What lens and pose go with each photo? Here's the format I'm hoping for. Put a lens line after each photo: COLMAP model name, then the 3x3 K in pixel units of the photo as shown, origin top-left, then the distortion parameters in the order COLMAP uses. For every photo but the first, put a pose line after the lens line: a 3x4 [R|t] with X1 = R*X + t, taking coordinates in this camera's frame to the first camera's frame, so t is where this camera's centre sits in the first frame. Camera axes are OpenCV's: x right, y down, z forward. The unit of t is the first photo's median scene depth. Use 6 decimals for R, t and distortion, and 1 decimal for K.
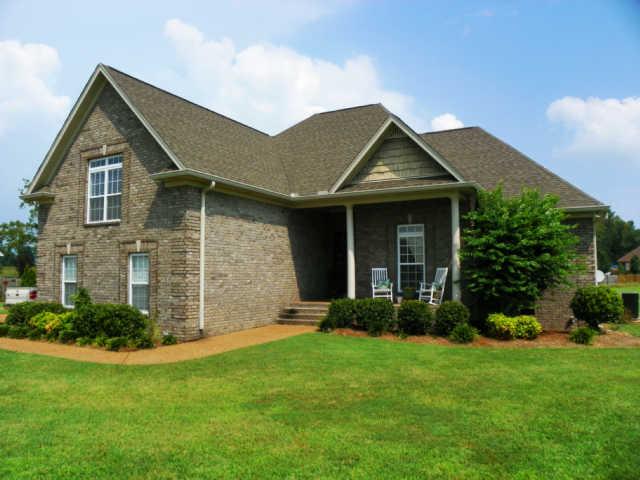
lens RADIAL K [[486.5, 0, 320.0], [0, 486.5, 240.0], [0, 0, 1]] dist [-0.134639, 0.062790]
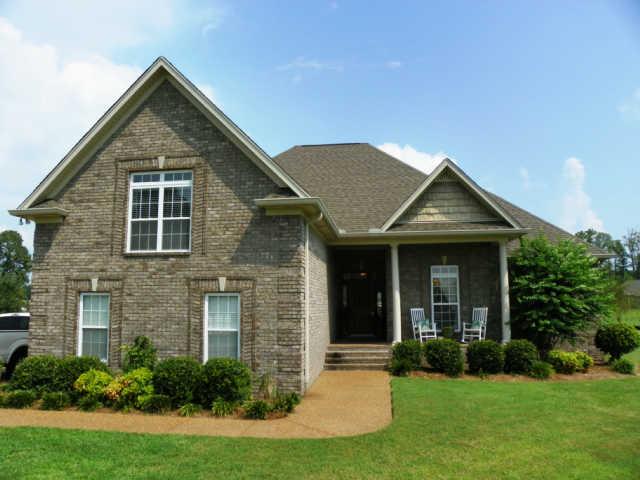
lens RADIAL K [[486.5, 0, 320.0], [0, 486.5, 240.0], [0, 0, 1]] dist [-0.134639, 0.062790]
pose [[0.934065, 0.048331, 0.353819, -0.475766], [-0.023847, 0.997029, -0.073237, -0.005603], [-0.356307, 0.059971, 0.932442, 0.150379]]
